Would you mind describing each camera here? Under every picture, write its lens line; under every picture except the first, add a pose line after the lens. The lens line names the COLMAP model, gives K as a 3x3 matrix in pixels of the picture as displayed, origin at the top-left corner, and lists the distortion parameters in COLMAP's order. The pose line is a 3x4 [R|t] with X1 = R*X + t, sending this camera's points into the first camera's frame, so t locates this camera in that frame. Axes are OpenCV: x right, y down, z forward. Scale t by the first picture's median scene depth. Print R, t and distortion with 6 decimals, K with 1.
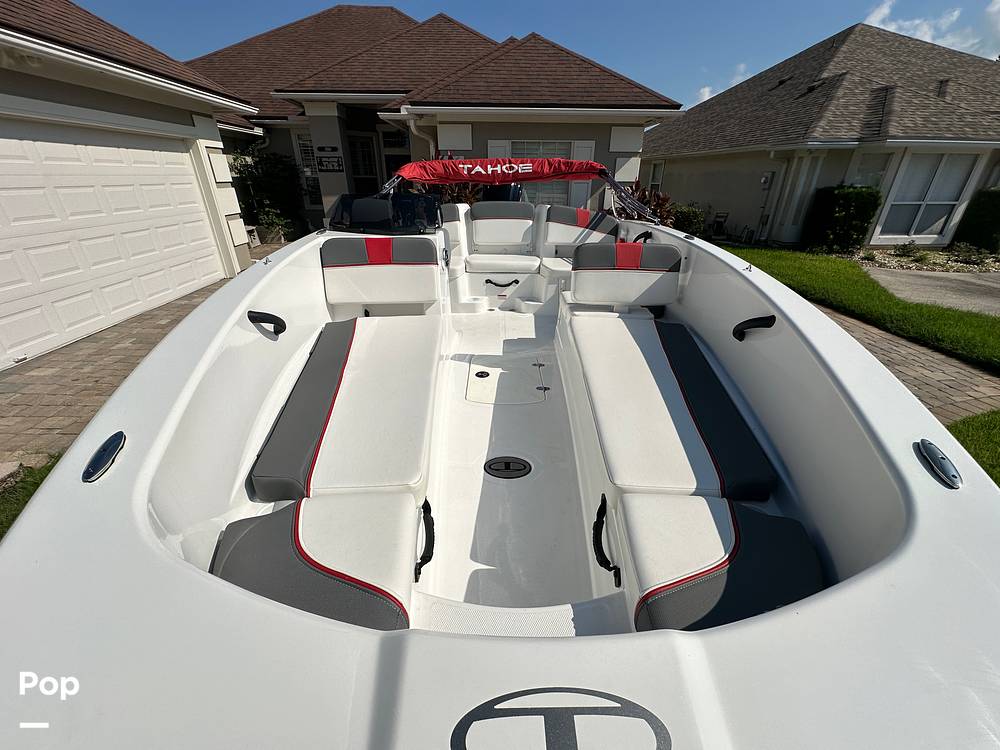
lens RADIAL K [[396.4, 0, 504.7], [0, 396.4, 371.3], [0, 0, 1]] dist [-0.004252, -0.000362]
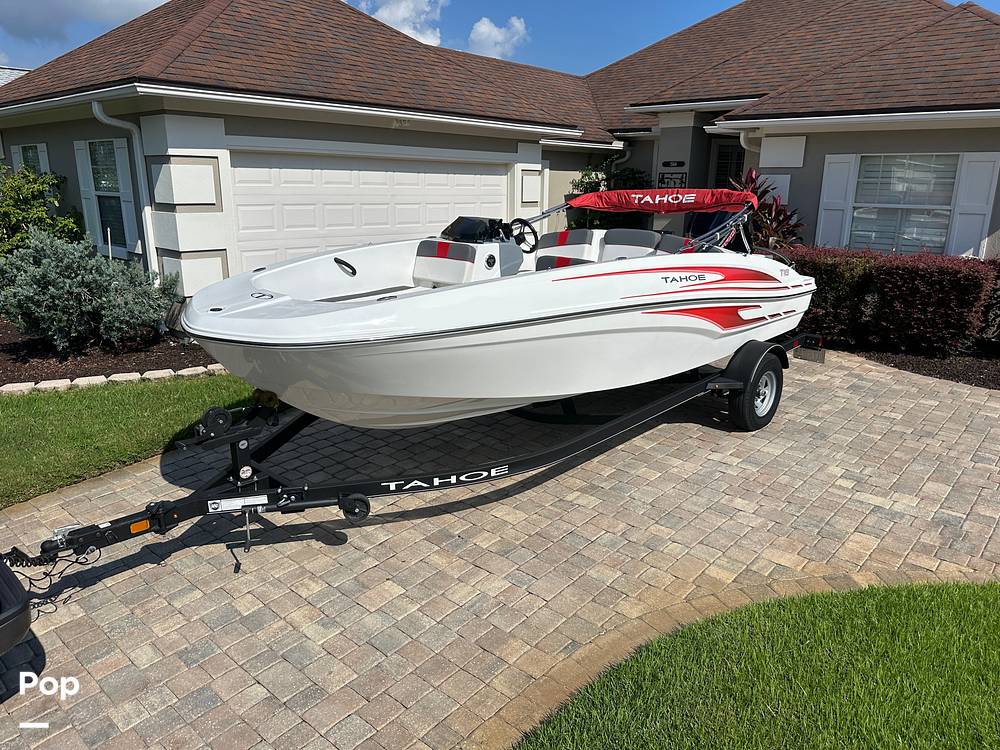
lens RADIAL K [[687.6, 0, 495.9], [0, 687.6, 376.6], [0, 0, 1]] dist [0.007559, -0.006576]
pose [[0.706766, 0.193419, -0.680493, 0.557128], [-0.319056, 0.945667, -0.062583, 0.089555], [0.631416, 0.261347, 0.730077, -0.240929]]
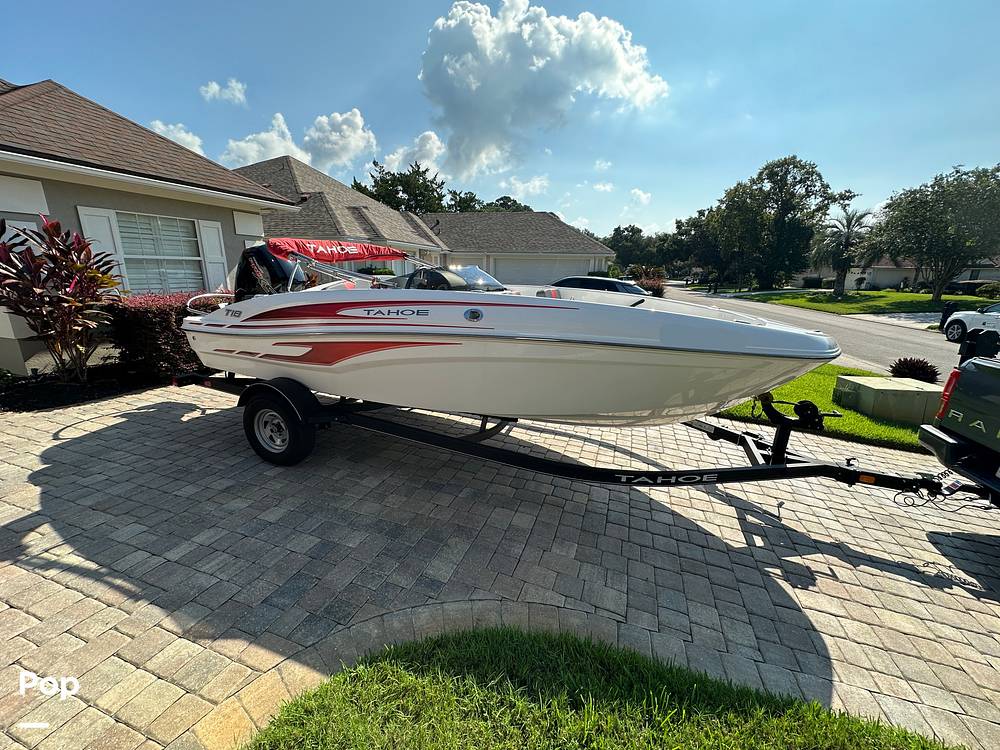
lens RADIAL K [[396.8, 0, 498.1], [0, 396.8, 370.4], [0, 0, 1]] dist [0.003081, 0.000066]
pose [[0.379009, -0.223967, 0.897881, -0.554066], [0.389112, 0.918897, 0.064960, -0.050451], [-0.839610, 0.324756, 0.435419, 0.132838]]
